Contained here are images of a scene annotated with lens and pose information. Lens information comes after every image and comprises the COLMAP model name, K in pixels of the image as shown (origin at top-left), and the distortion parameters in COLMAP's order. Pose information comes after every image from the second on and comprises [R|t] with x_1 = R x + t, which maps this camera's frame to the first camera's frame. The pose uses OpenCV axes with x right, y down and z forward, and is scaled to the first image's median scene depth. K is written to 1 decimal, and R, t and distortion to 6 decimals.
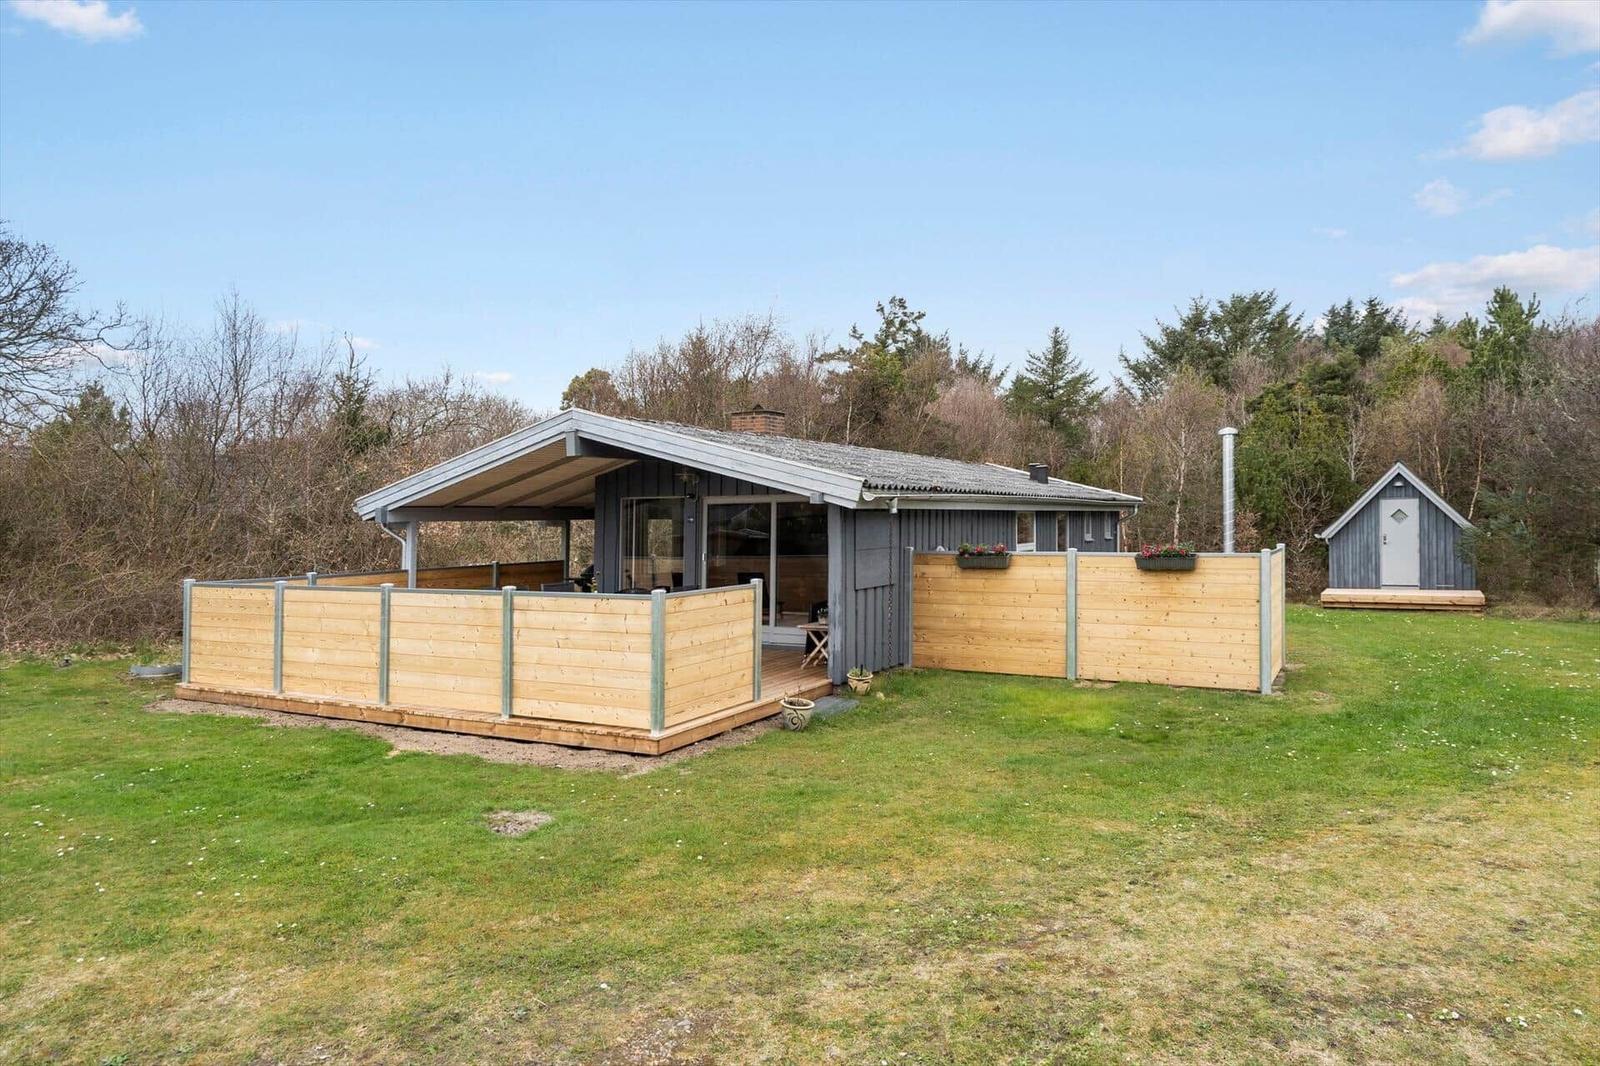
lens RADIAL K [[998.0, 0, 800.0], [0, 998.0, 533.0], [0, 0, 1]] dist [-0.001934, 0.043502]
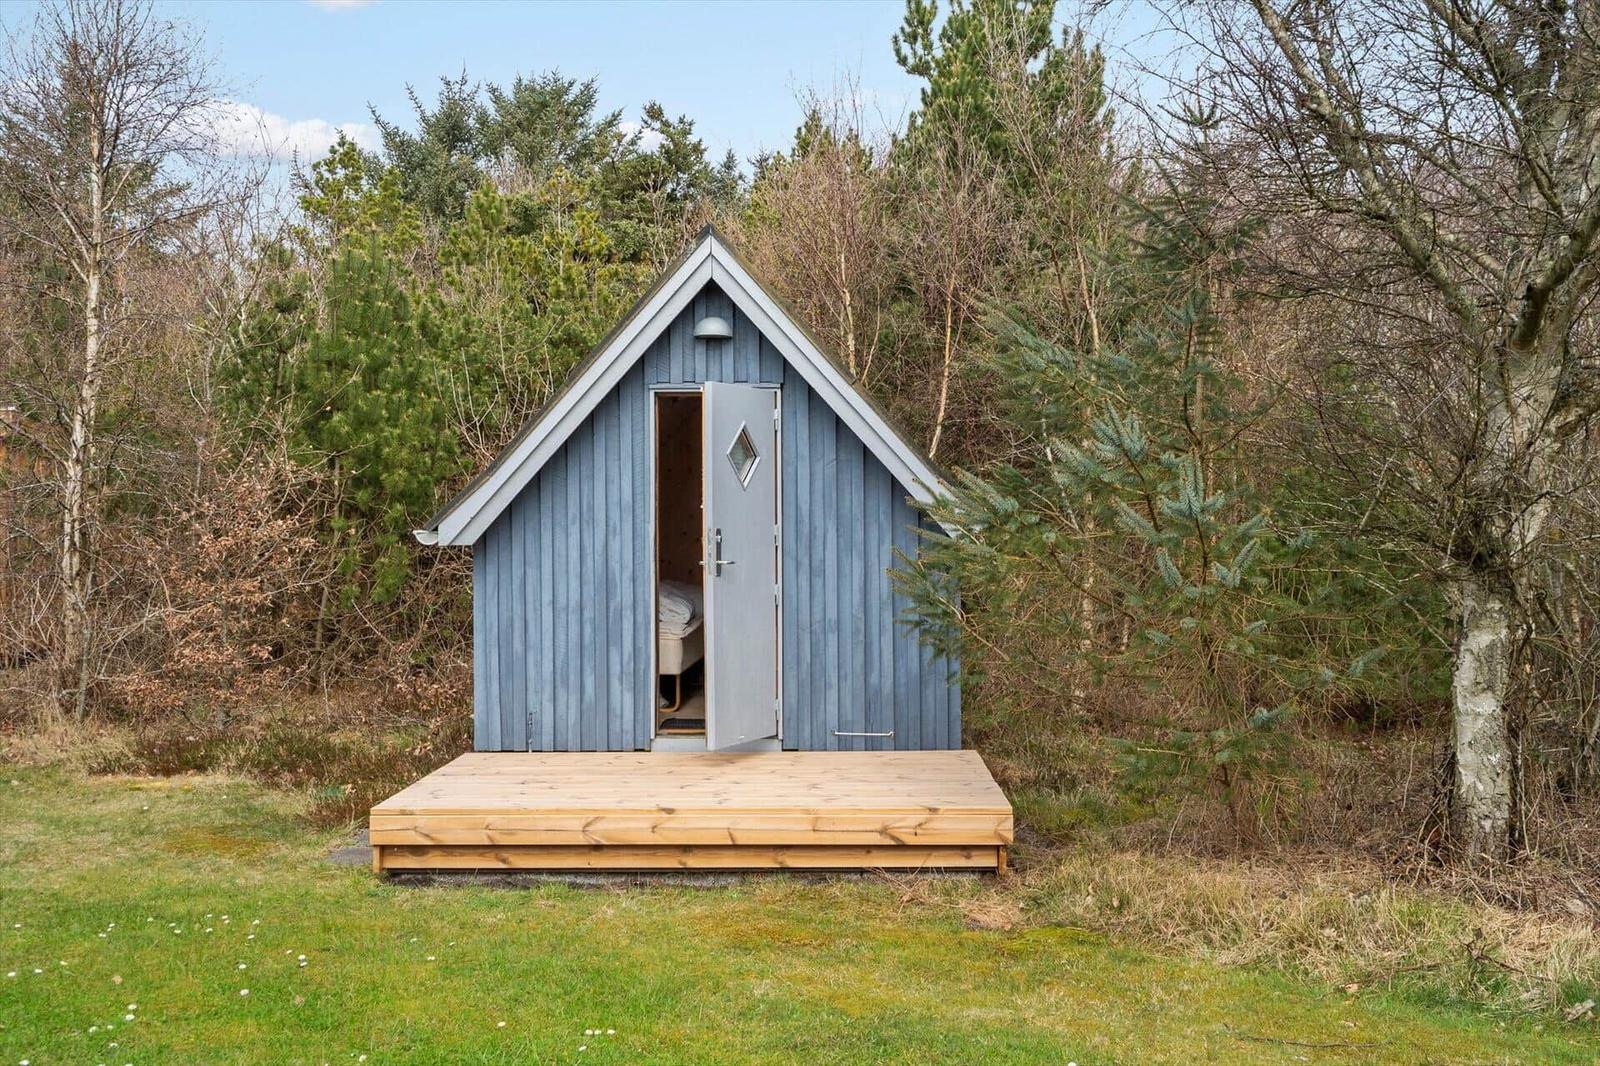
lens RADIAL K [[1483.5, 0, 800.0], [0, 1483.5, 533.0], [0, 0, 1]] dist [0.010420, 0.008960]
pose [[0.864348, 0.017315, 0.502597, 0.444049], [-0.008007, 0.999754, -0.020672, 0.009118], [-0.502831, 0.013844, 0.864274, 0.691775]]
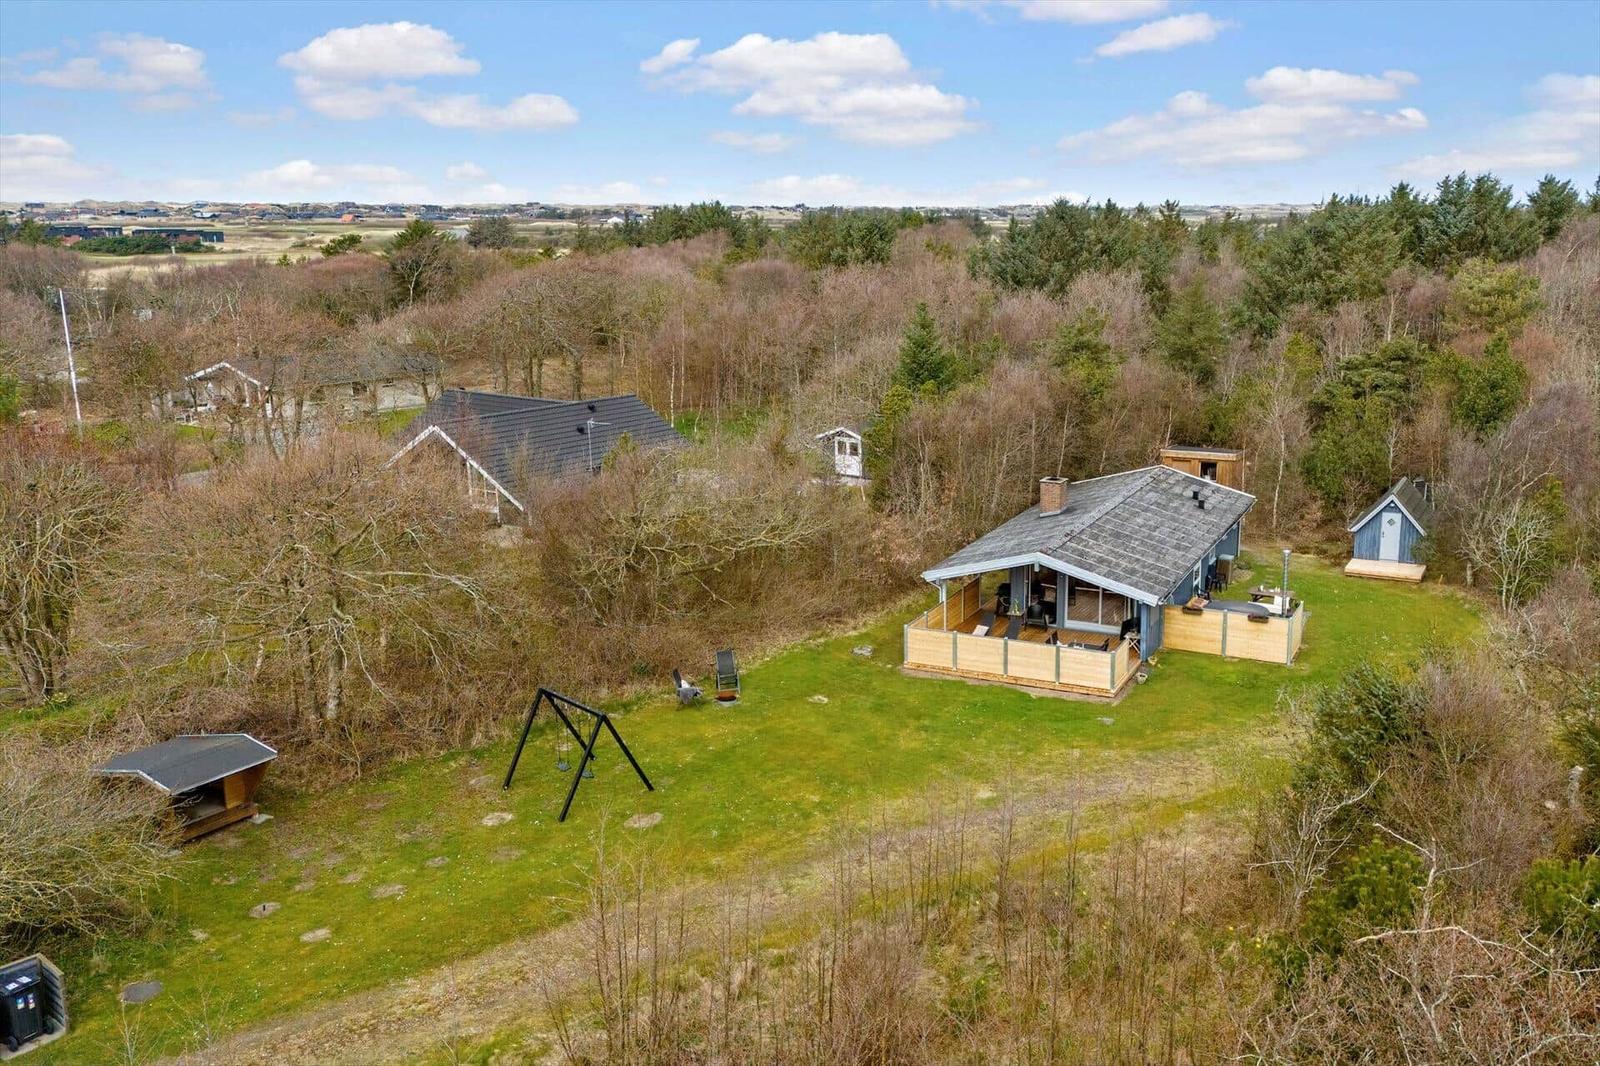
lens RADIAL K [[1483.5, 0, 800.0], [0, 1483.5, 533.0], [0, 0, 1]] dist [0.010420, 0.008960]
pose [[0.999203, -0.012160, 0.038020, -0.607136], [0.002595, 0.970247, 0.242105, -0.681657], [-0.039833, -0.241813, 0.969505, -1.653278]]
